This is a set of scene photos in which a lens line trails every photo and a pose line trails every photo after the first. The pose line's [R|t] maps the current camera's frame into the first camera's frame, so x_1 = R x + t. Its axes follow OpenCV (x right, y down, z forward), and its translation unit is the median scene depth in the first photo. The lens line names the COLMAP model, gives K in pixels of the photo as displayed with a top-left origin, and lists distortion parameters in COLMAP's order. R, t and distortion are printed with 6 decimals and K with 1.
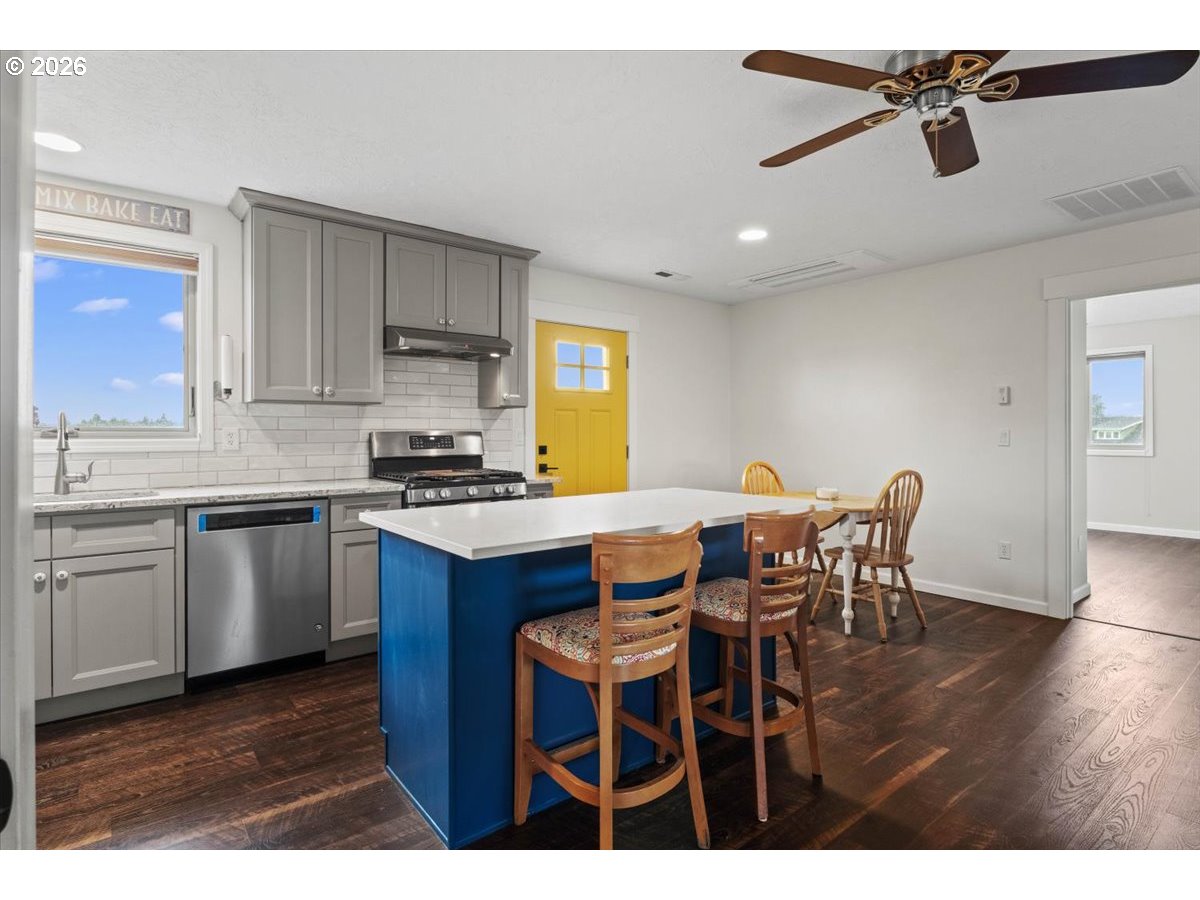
lens RADIAL K [[613.3, 0, 607.6], [0, 613.3, 436.0], [0, 0, 1]] dist [-0.007276, -0.000009]
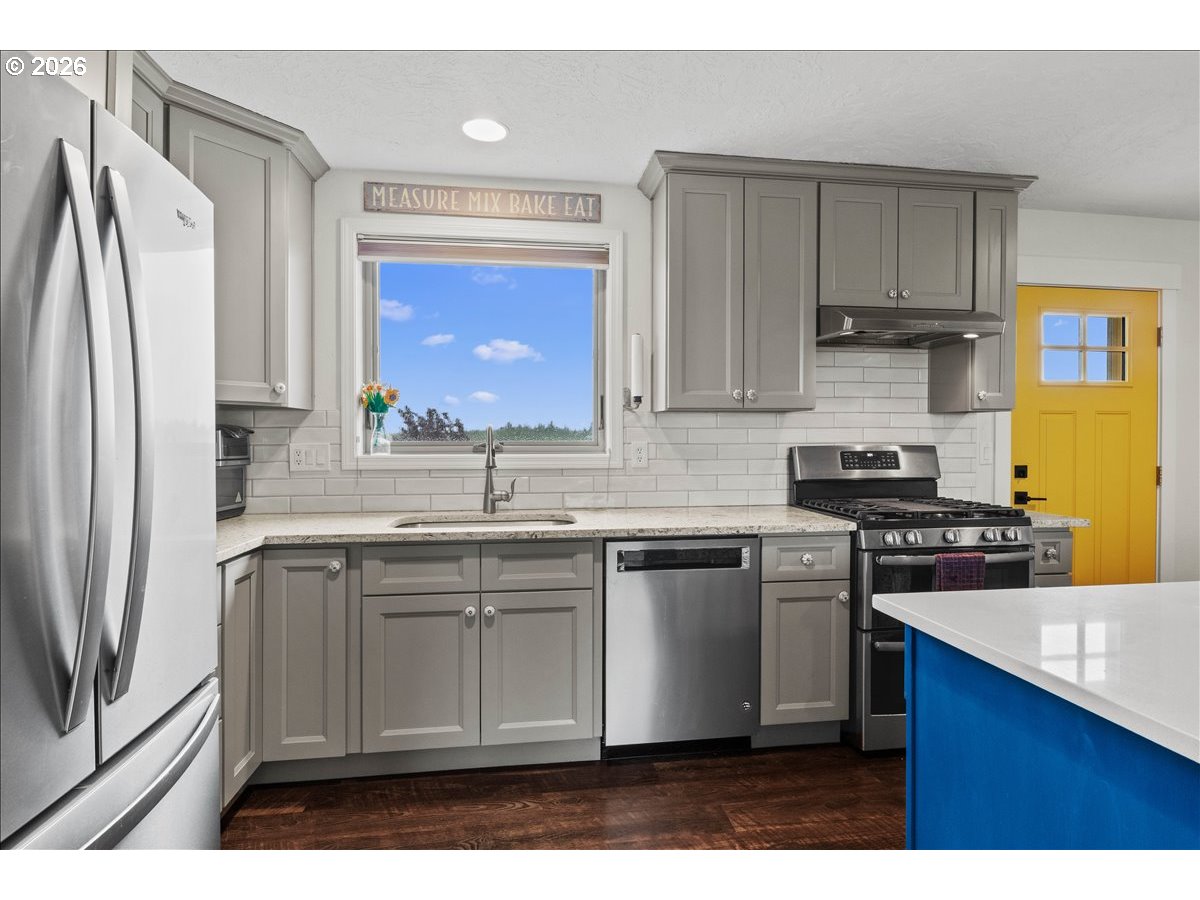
lens RADIAL K [[613.3, 0, 601.9], [0, 613.3, 444.4], [0, 0, 1]] dist [-0.007276, -0.000009]
pose [[0.853950, 0.006398, -0.520316, -0.216114], [-0.003445, 0.999972, 0.006642, -0.015499], [0.520344, -0.003879, 0.853948, 0.239310]]
